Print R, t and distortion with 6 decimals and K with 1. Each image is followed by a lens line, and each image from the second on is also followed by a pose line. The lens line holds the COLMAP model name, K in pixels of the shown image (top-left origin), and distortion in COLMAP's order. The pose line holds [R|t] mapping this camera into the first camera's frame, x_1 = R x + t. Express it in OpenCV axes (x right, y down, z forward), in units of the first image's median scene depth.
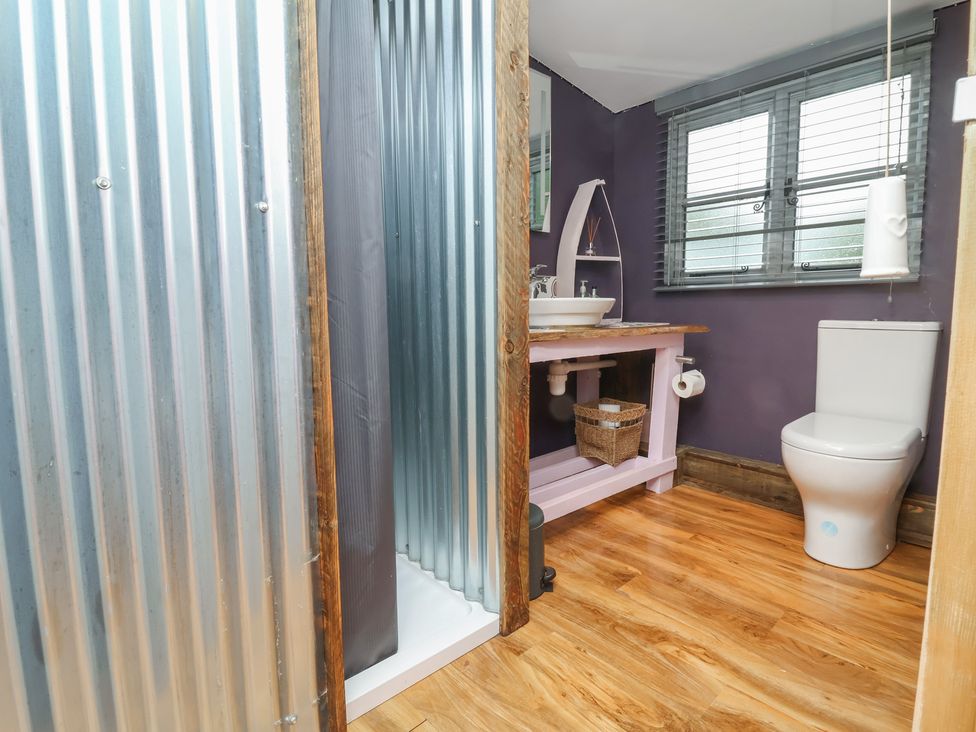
lens RADIAL K [[518.7, 0, 477.7], [0, 518.7, 363.3], [0, 0, 1]] dist [-0.000302, -0.015131]
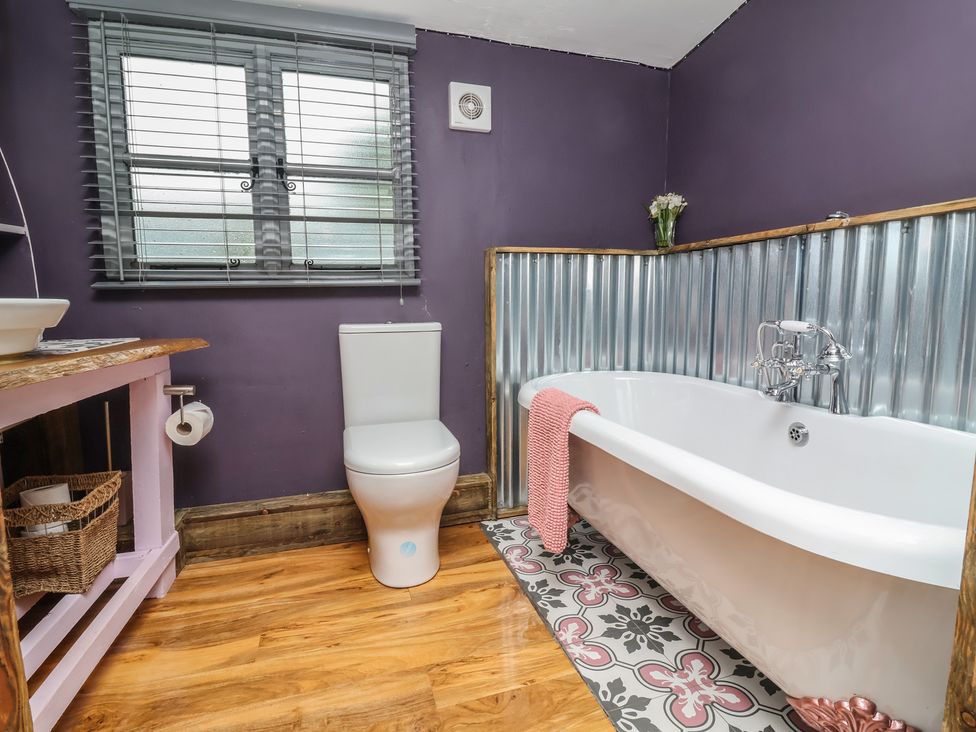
lens RADIAL K [[511.0, 0, 498.8], [0, 511.0, 356.9], [0, 0, 1]] dist [-0.000921, -0.013236]
pose [[0.390696, -0.098232, 0.915263, -0.045819], [0.109240, 0.992211, 0.059859, -0.045335], [-0.914015, 0.076596, 0.398384, 0.352495]]
